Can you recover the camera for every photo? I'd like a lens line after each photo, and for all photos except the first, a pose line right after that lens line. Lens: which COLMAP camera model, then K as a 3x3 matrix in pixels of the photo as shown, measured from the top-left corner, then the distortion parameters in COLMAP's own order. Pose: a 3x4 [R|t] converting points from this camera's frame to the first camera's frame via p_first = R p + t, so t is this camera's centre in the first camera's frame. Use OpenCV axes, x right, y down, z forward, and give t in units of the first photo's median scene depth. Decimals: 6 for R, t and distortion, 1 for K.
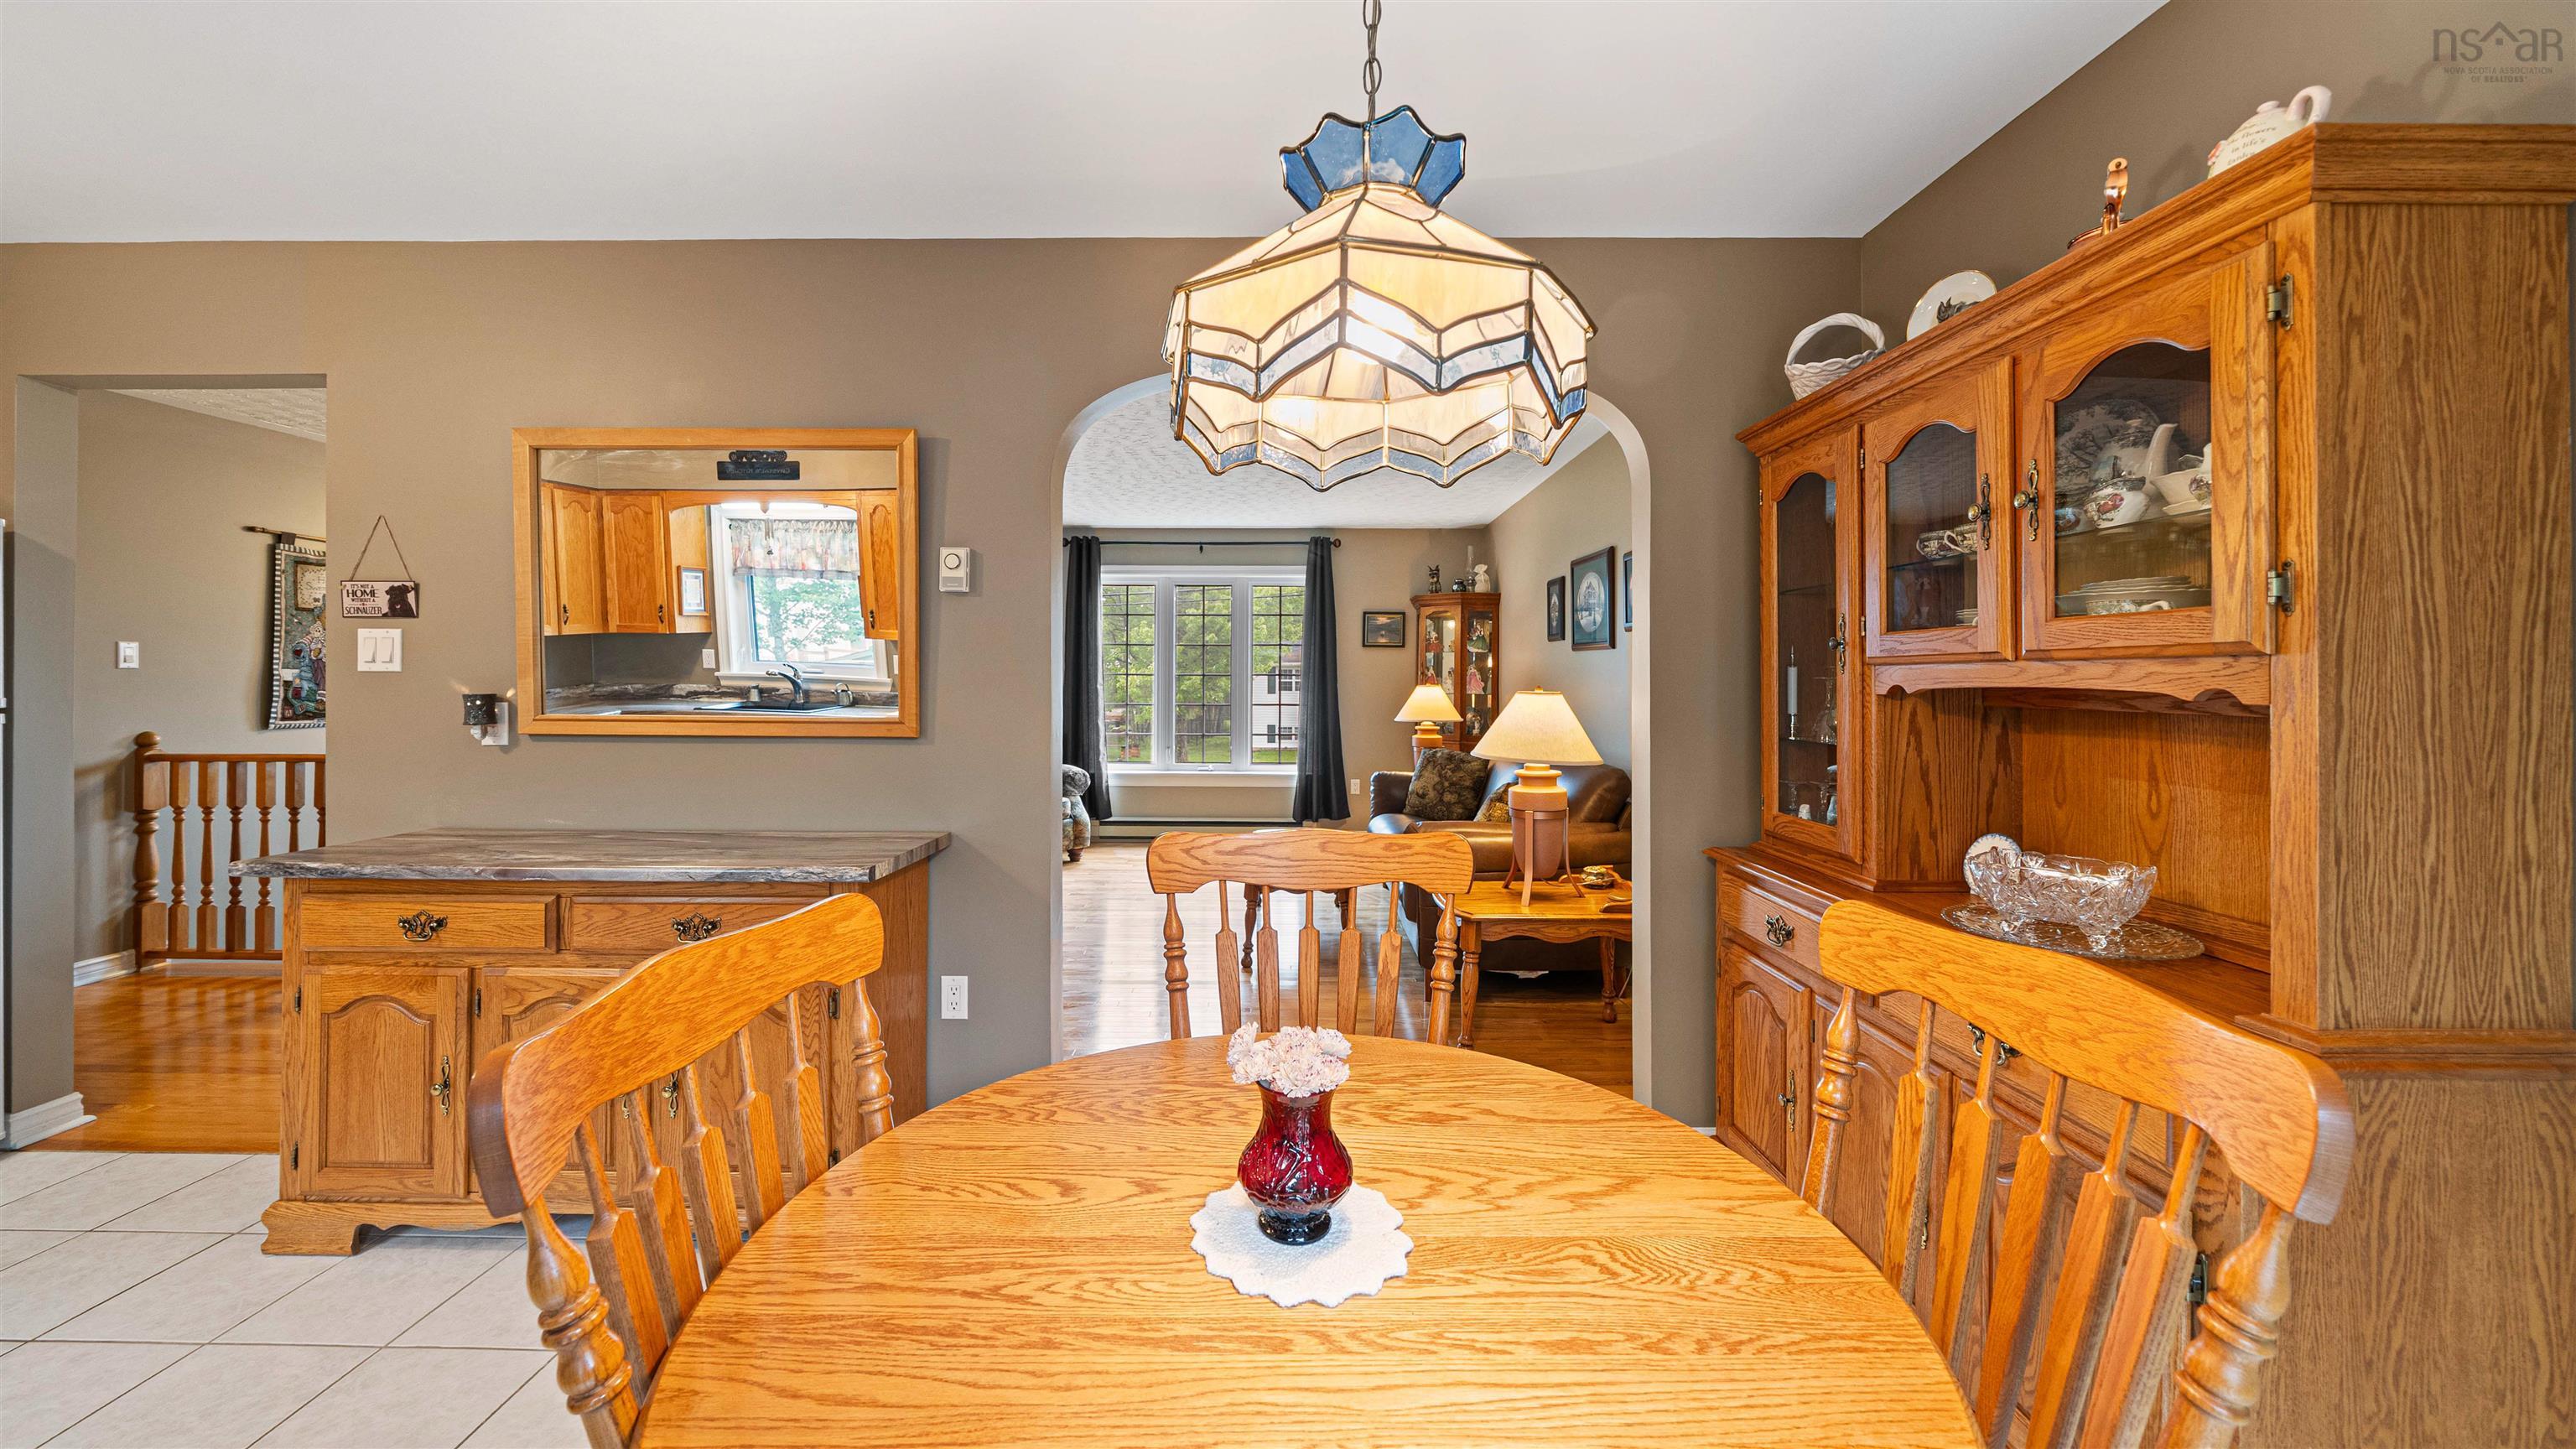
lens RADIAL K [[901.4, 0, 1273.0], [0, 901.4, 674.5], [0, 0, 1]] dist [-0.005167, -0.000105]
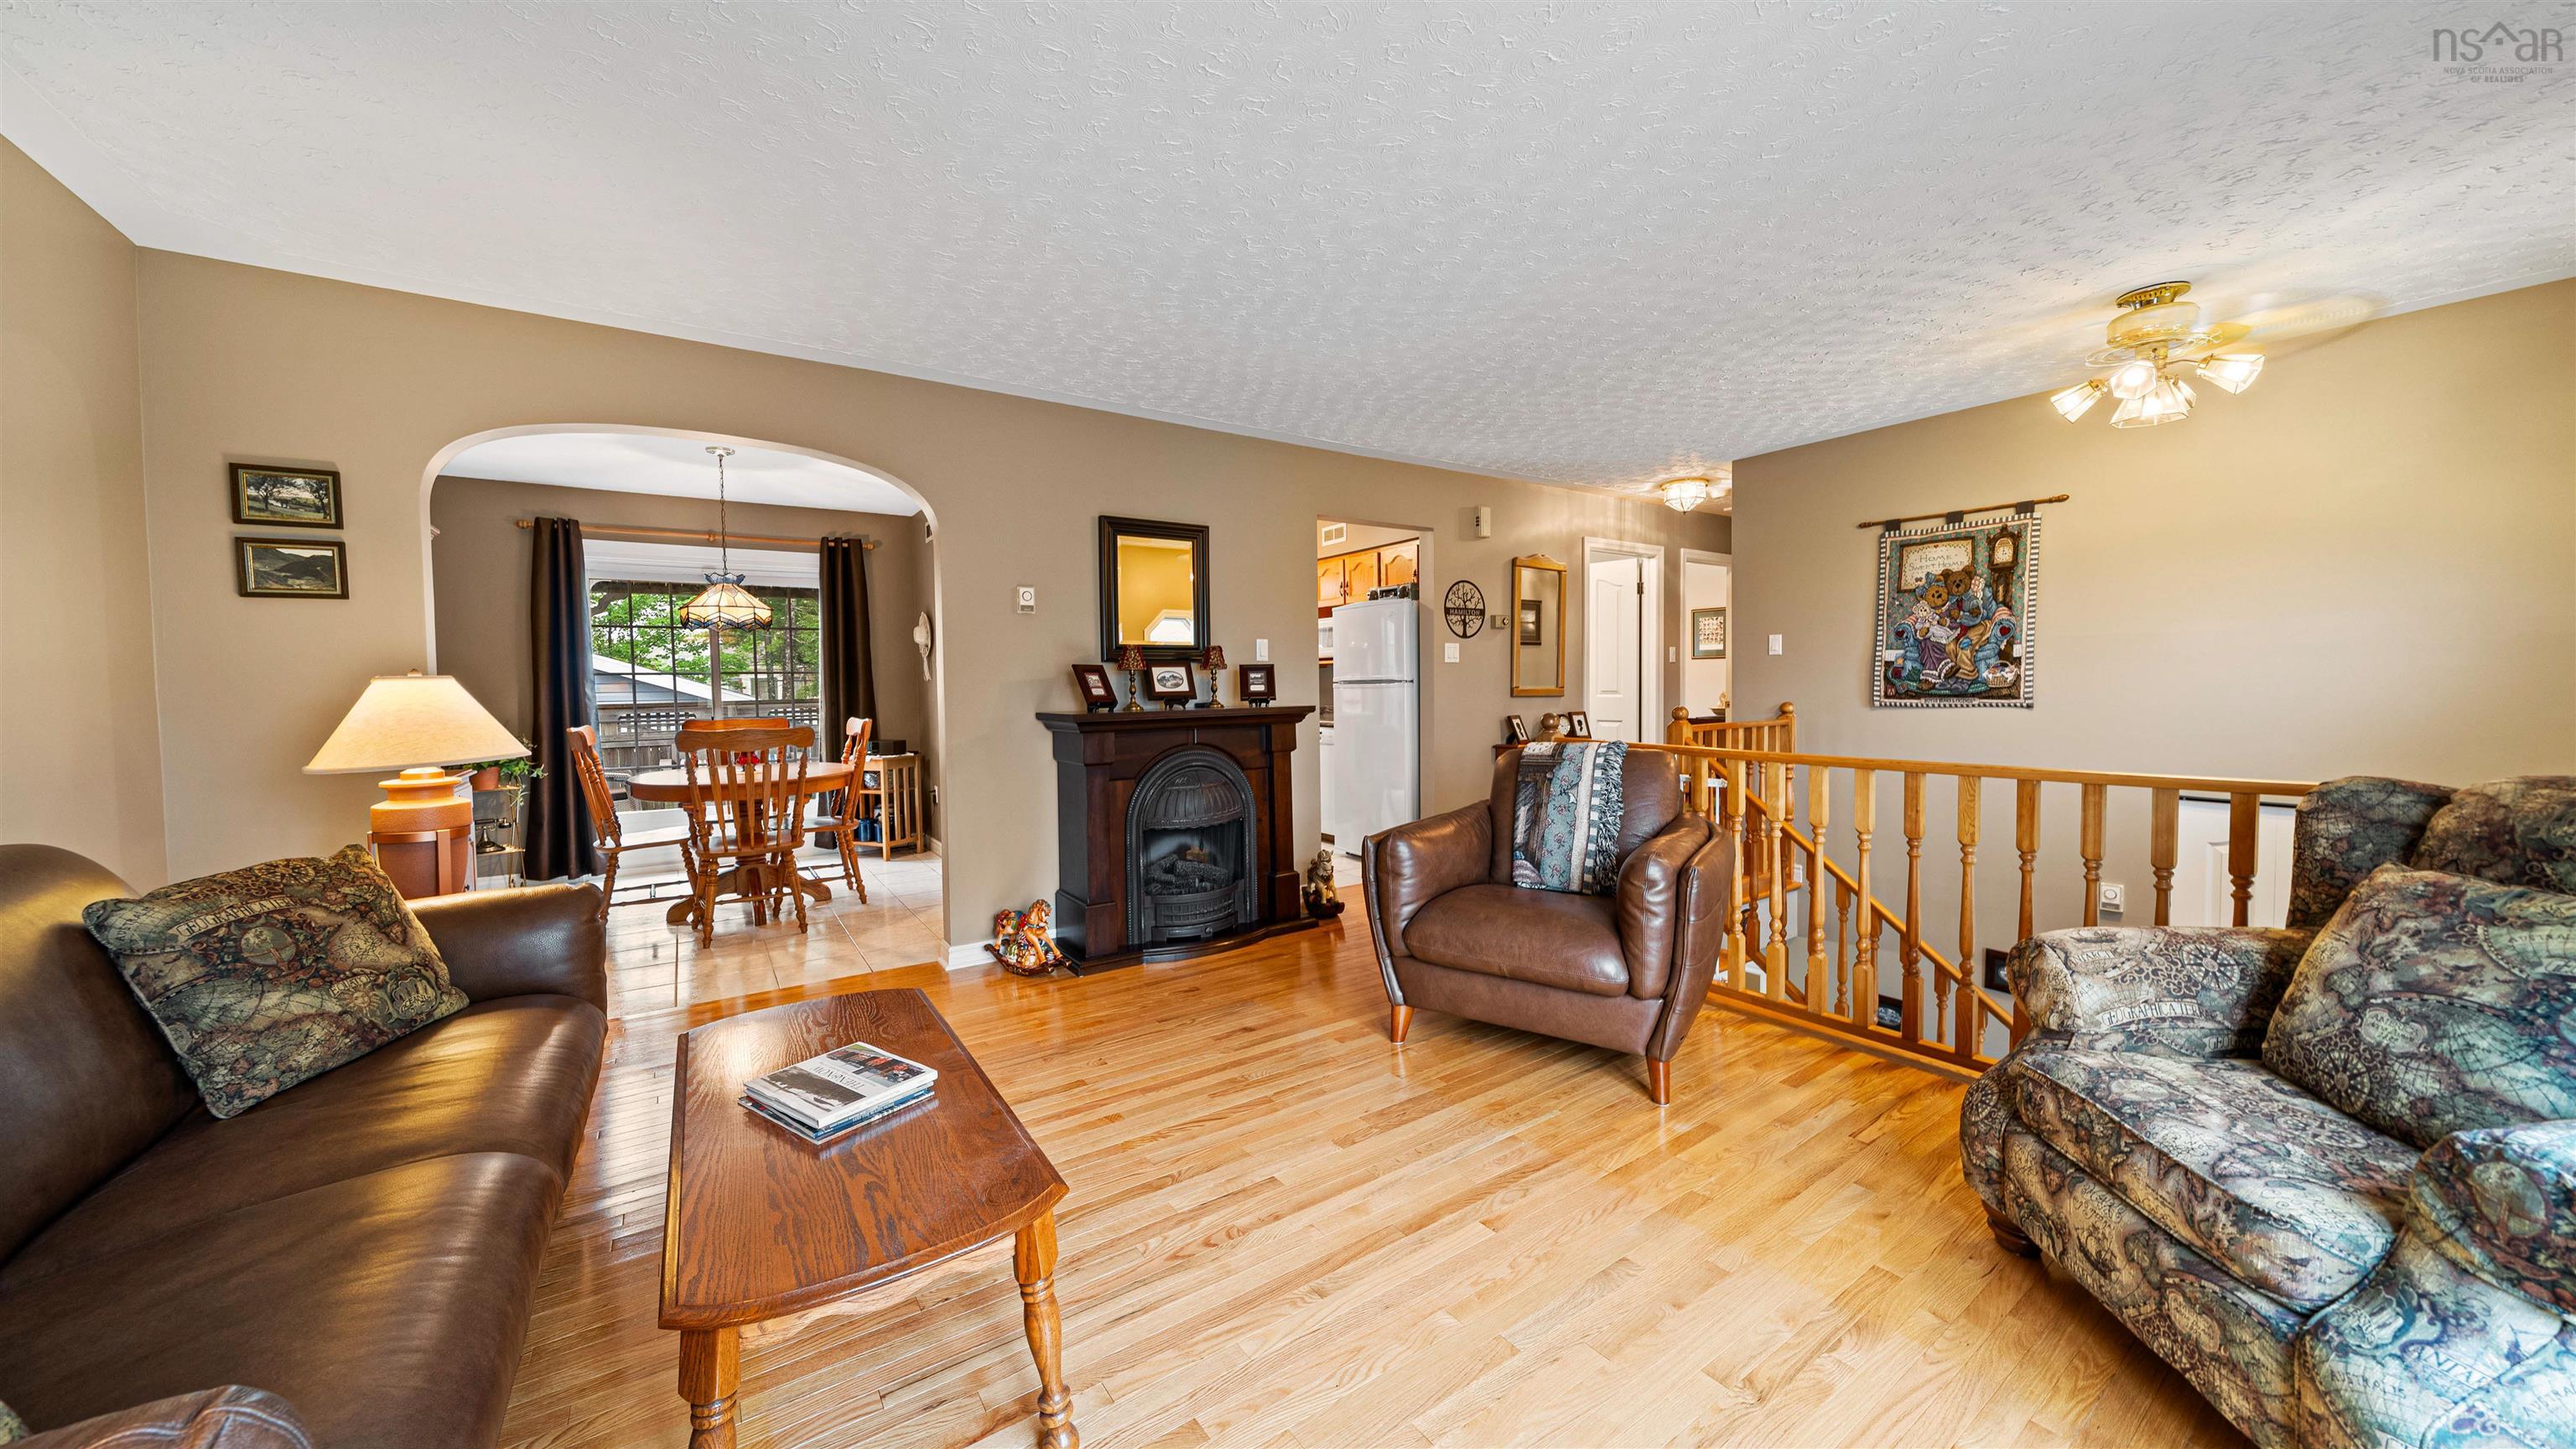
lens RADIAL K [[901.4, 0, 1288.6], [0, 901.4, 709.1], [0, 0, 1]] dist [-0.005167, -0.000105]
pose [[-0.820743, 0.025624, -0.570722, 0.159062], [0.014444, 0.999605, 0.024109, 0.050874], [0.571114, 0.011544, -0.820789, 2.659981]]
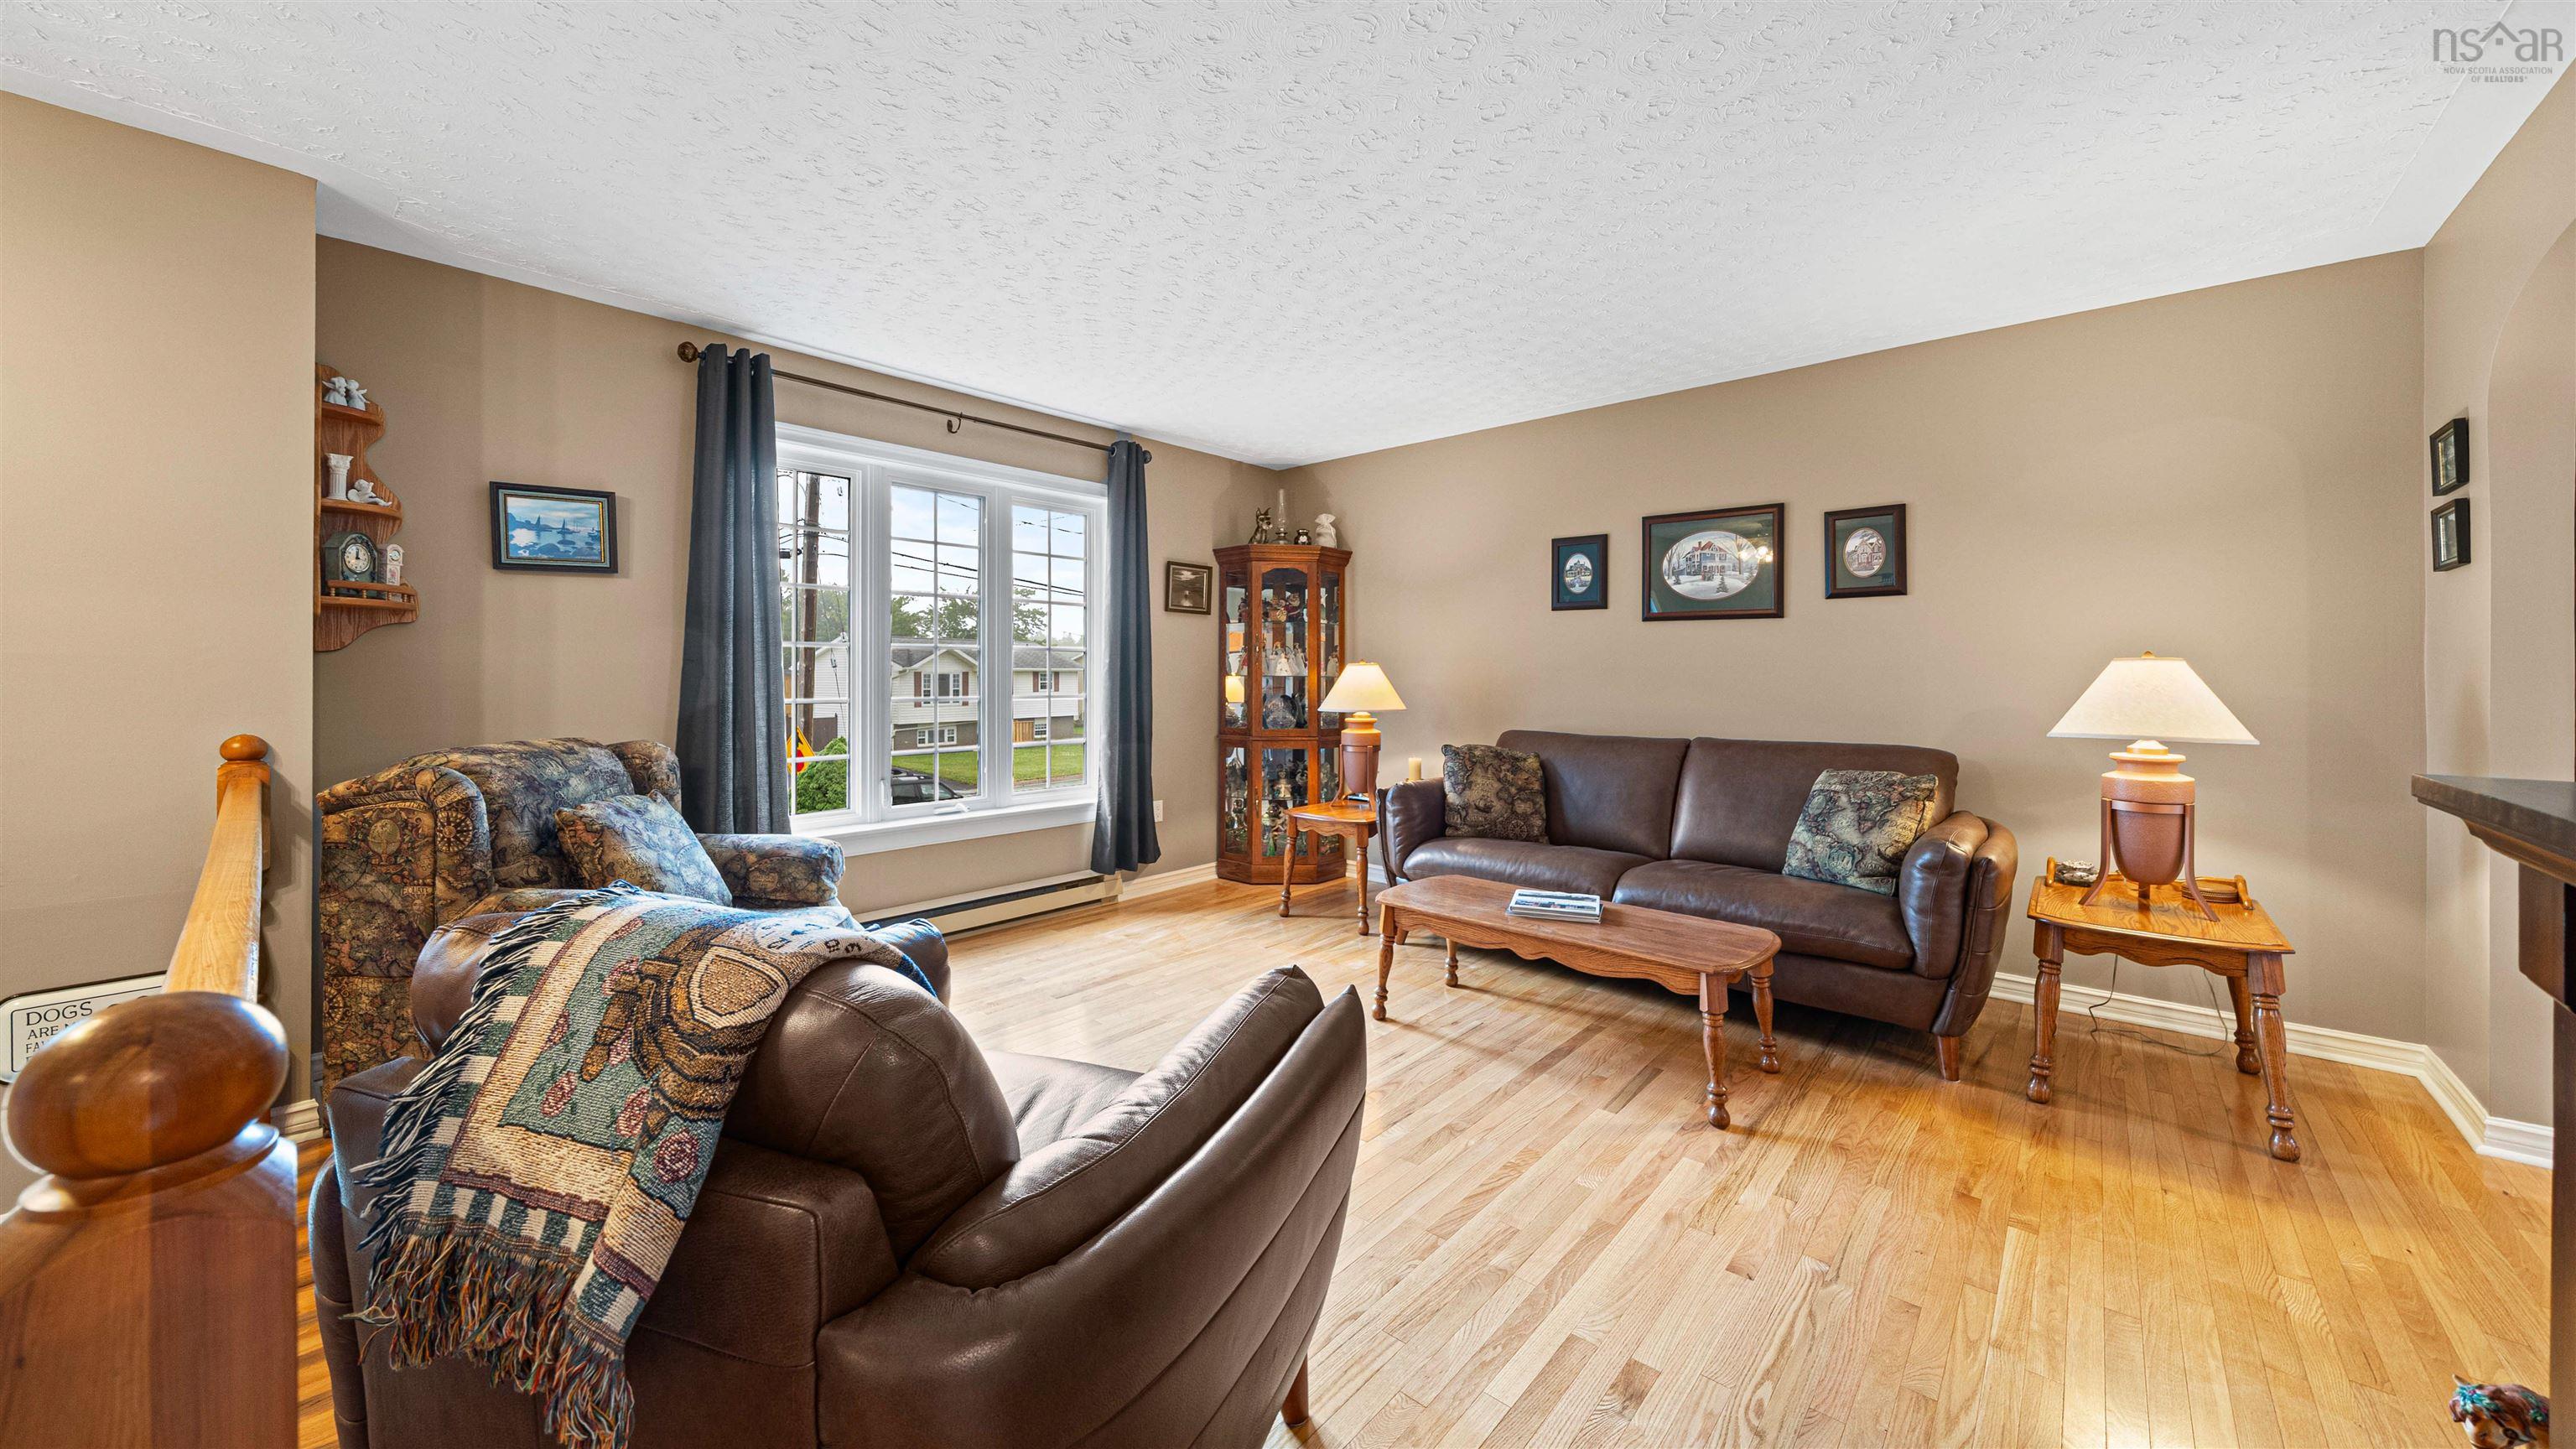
lens RADIAL K [[901.4, 0, 1278.5], [0, 901.4, 680.3], [0, 0, 1]] dist [-0.005167, -0.000105]
pose [[0.660571, -0.009311, 0.750706, -1.090622], [-0.001637, 0.999903, 0.013842, 0.038748], [-0.750762, -0.010372, 0.660491, 1.372443]]
